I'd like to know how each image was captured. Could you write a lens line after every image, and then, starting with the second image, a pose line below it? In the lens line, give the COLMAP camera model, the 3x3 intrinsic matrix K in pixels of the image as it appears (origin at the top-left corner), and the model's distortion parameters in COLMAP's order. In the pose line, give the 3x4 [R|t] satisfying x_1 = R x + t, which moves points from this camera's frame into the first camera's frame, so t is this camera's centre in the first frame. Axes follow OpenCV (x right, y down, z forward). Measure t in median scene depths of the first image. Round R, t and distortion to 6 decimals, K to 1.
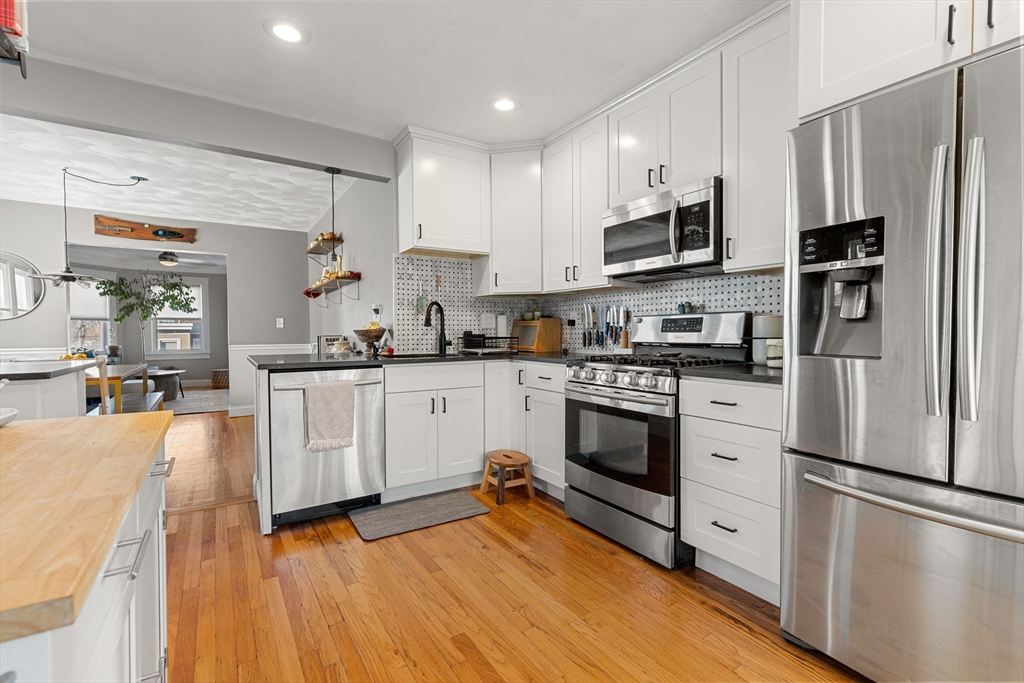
lens RADIAL K [[476.2, 0, 514.4], [0, 476.2, 342.2], [0, 0, 1]] dist [0.019295, -0.000607]
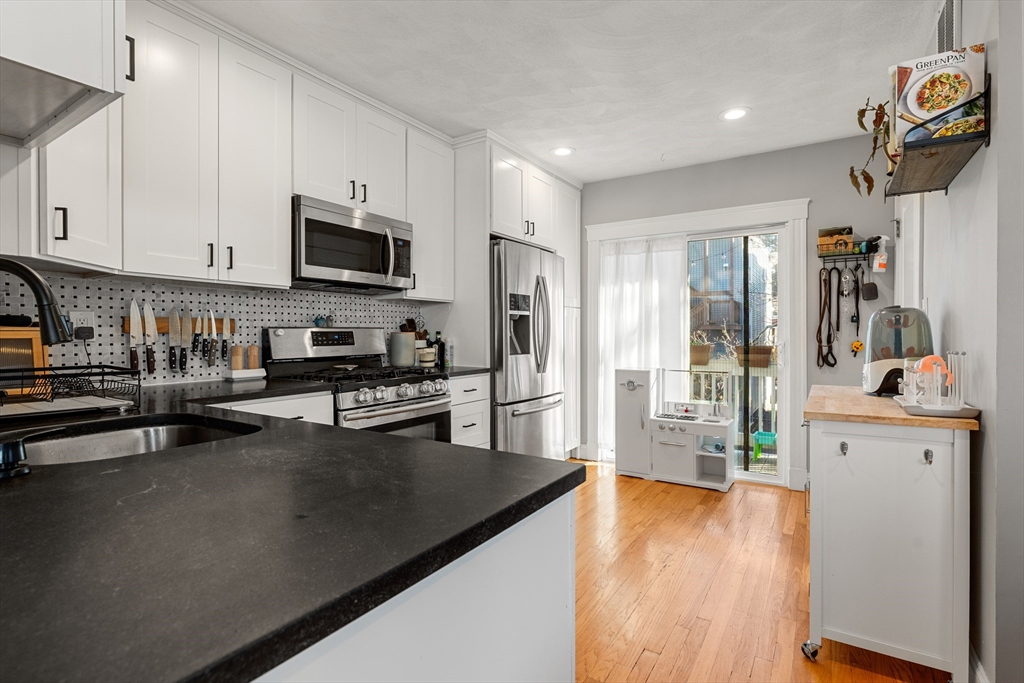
lens RADIAL K [[498.6, 0, 516.8], [0, 498.6, 334.6], [0, 0, 1]] dist [-0.002672, -0.000480]
pose [[-0.435370, 0.001128, 0.900251, -0.765934], [0.021393, 0.999730, 0.009093, -0.045531], [-0.899997, 0.023218, -0.435277, 1.118367]]
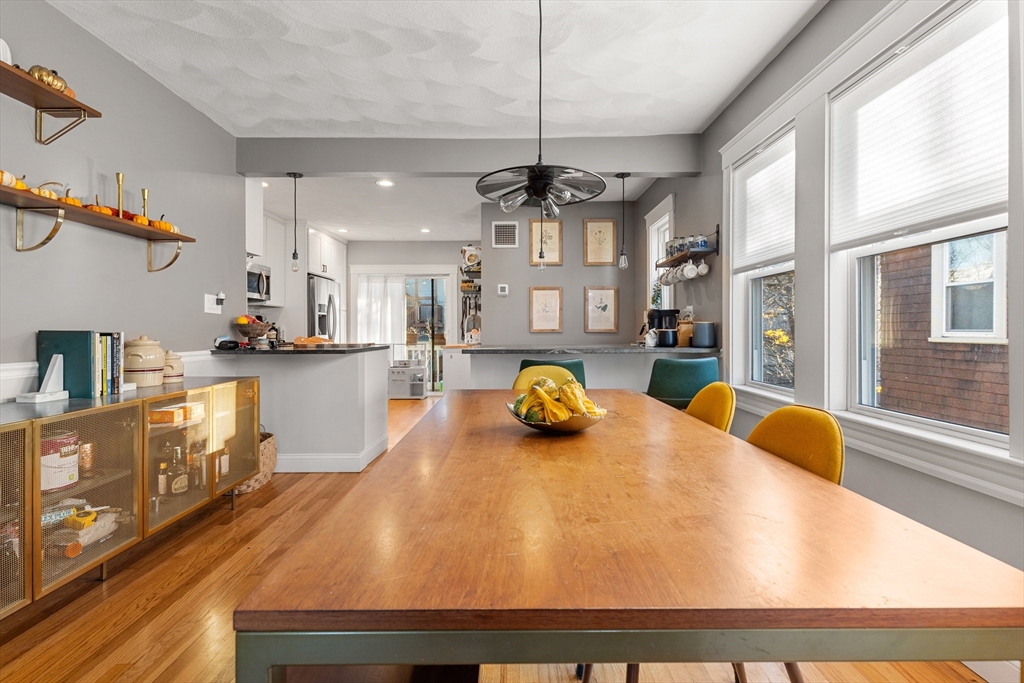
lens RADIAL K [[476.2, 0, 513.8], [0, 476.2, 331.9], [0, 0, 1]] dist [0.019295, -0.000607]
pose [[-0.847944, 0.003719, 0.530072, -1.704783], [0.015946, 0.999702, 0.018494, -0.026799], [-0.529845, 0.024134, -0.847751, 2.082927]]
